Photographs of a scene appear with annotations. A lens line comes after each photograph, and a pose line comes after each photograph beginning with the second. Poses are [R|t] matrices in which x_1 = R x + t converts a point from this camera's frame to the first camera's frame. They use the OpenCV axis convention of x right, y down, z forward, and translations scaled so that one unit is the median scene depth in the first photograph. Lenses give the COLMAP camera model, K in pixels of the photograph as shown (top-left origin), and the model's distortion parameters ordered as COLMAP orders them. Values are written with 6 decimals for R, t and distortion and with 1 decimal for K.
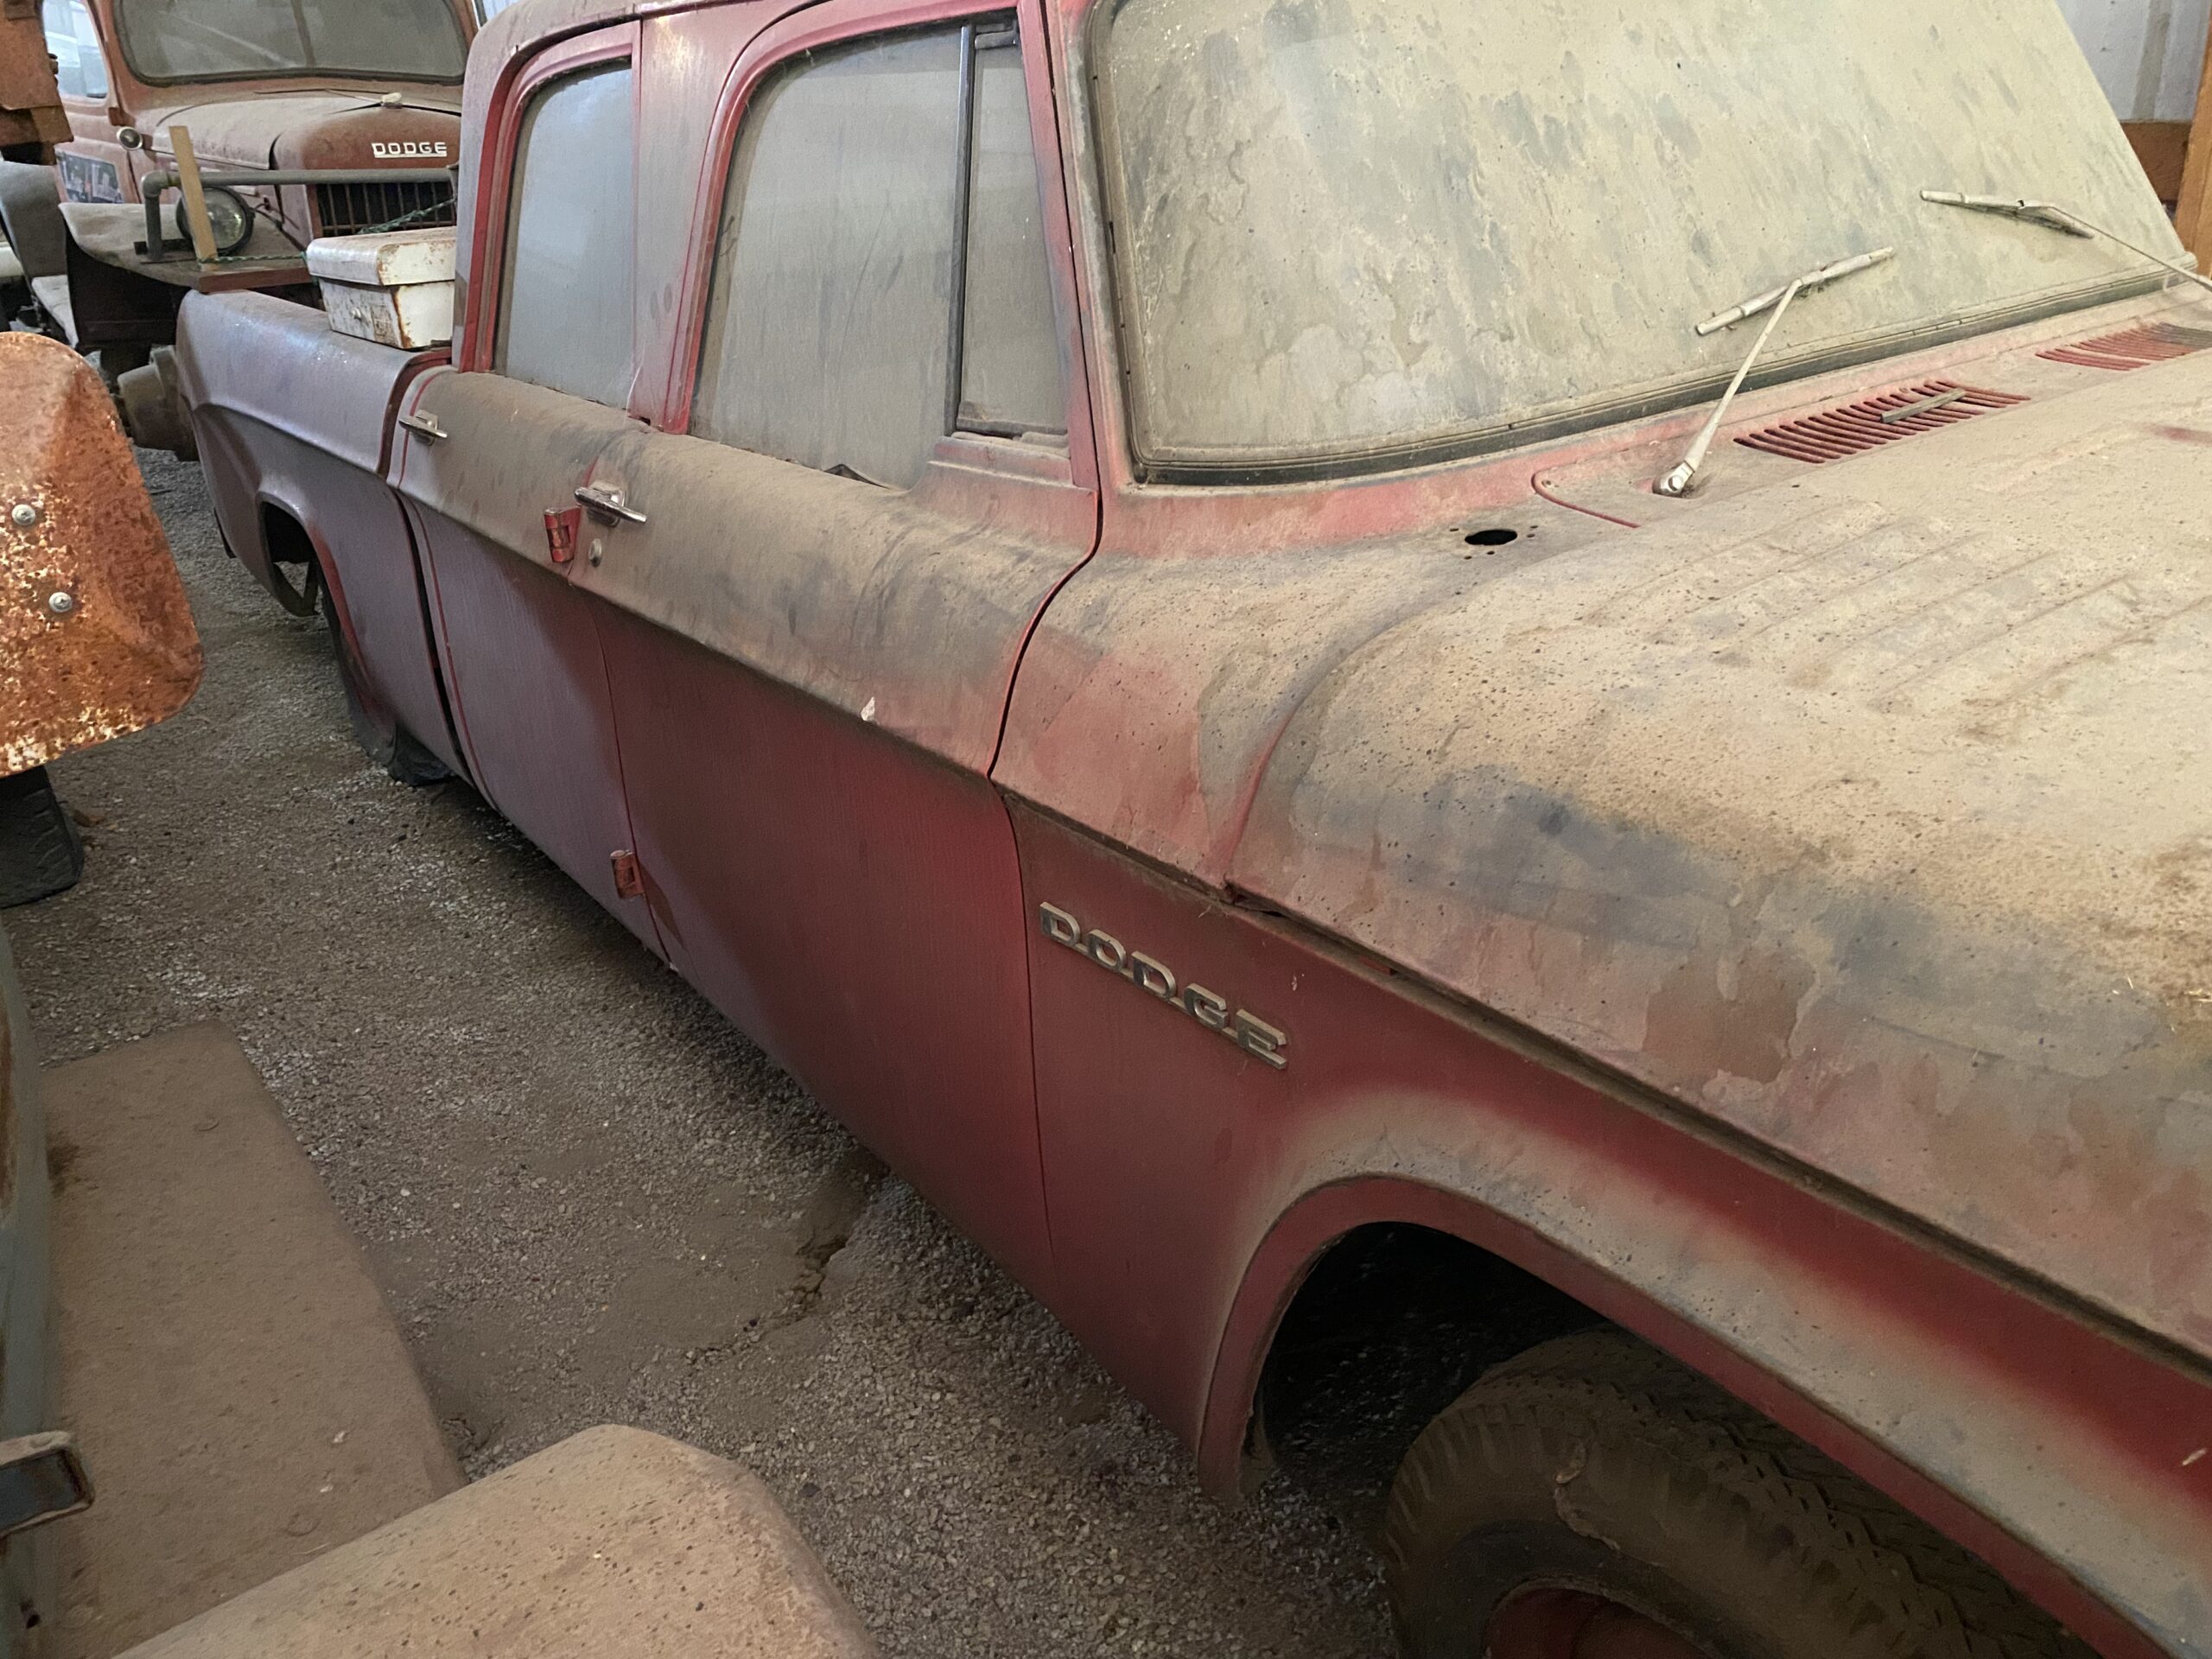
lens RADIAL K [[1677.0, 0, 1097.6], [0, 1677.0, 835.9], [0, 0, 1]] dist [0.020282, -0.017739]
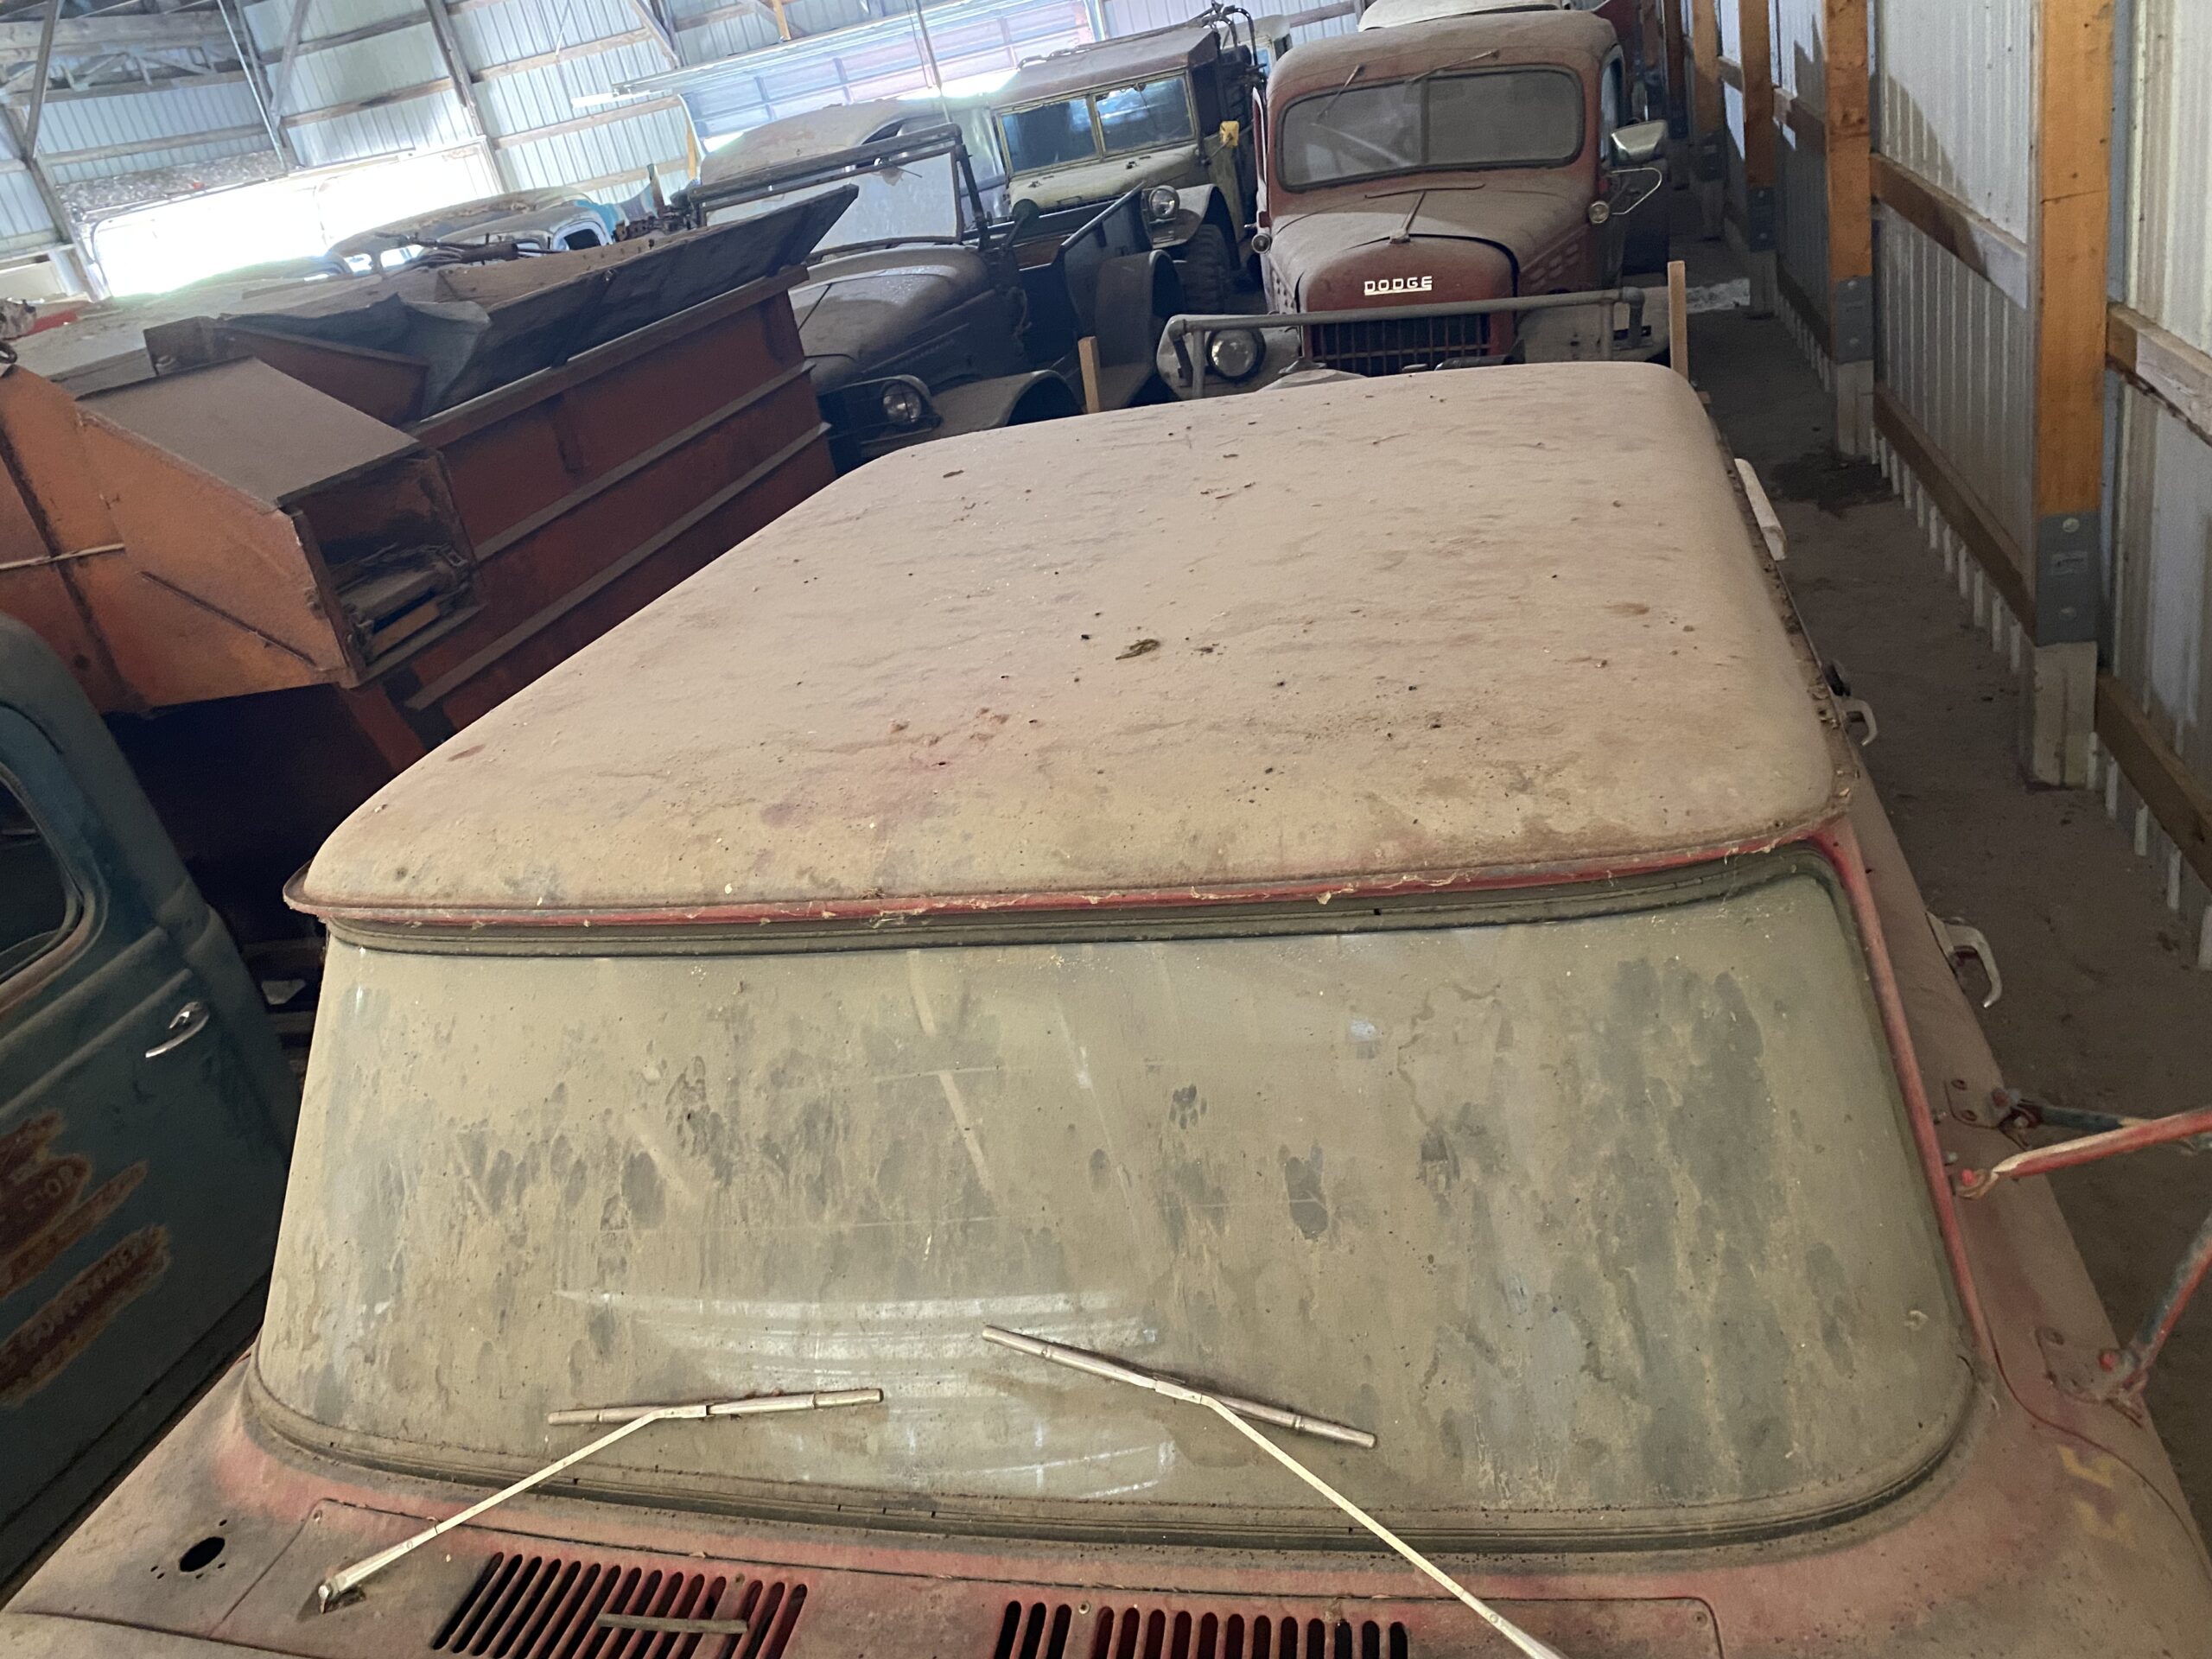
lens RADIAL K [[1685.3, 0, 1129.9], [0, 1685.3, 821.9], [0, 0, 1]] dist [0.025837, -0.006295]
pose [[0.650813, 0.269718, -0.709715, 1.558345], [-0.199621, 0.962672, 0.182797, -1.163735], [0.732526, 0.022707, 0.680361, 0.777601]]
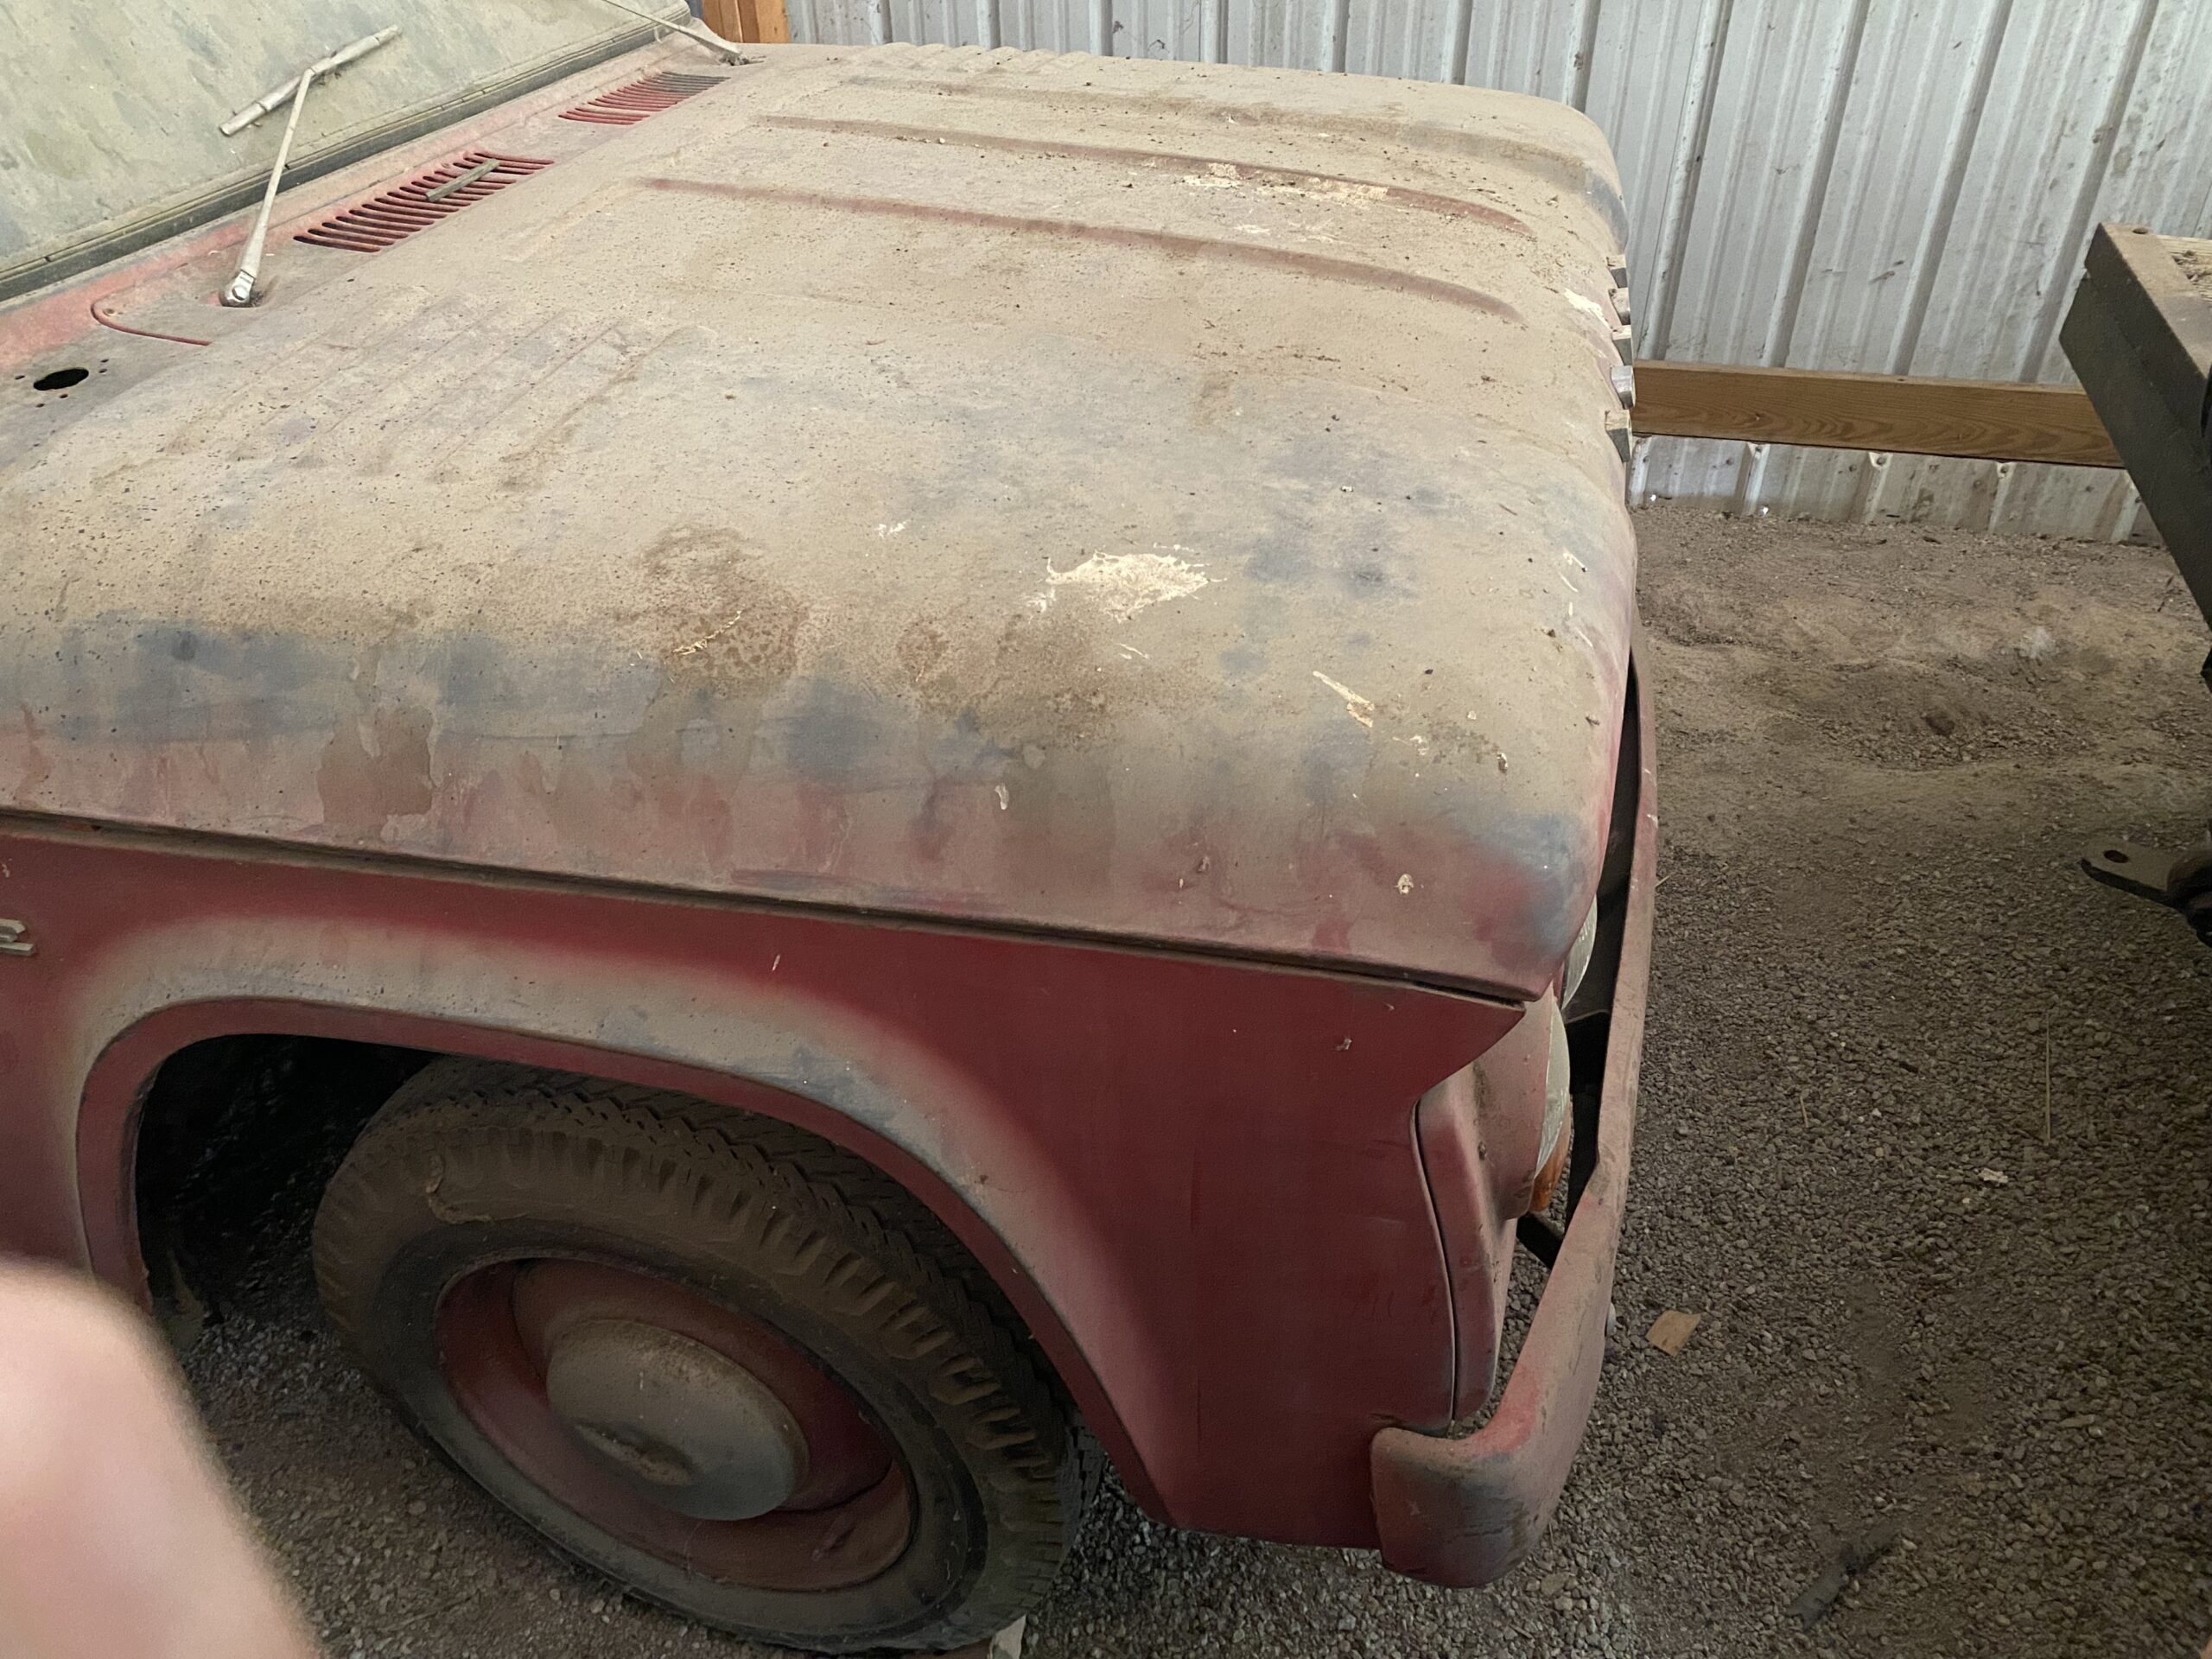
lens RADIAL K [[1677.0, 0, 1097.6], [0, 1677.0, 835.9], [0, 0, 1]] dist [0.020282, -0.017739]
pose [[0.765579, -0.339853, 0.546250, 0.078541], [0.257551, 0.939978, 0.223851, 0.012297], [-0.589539, -0.030688, 0.807157, -0.203931]]
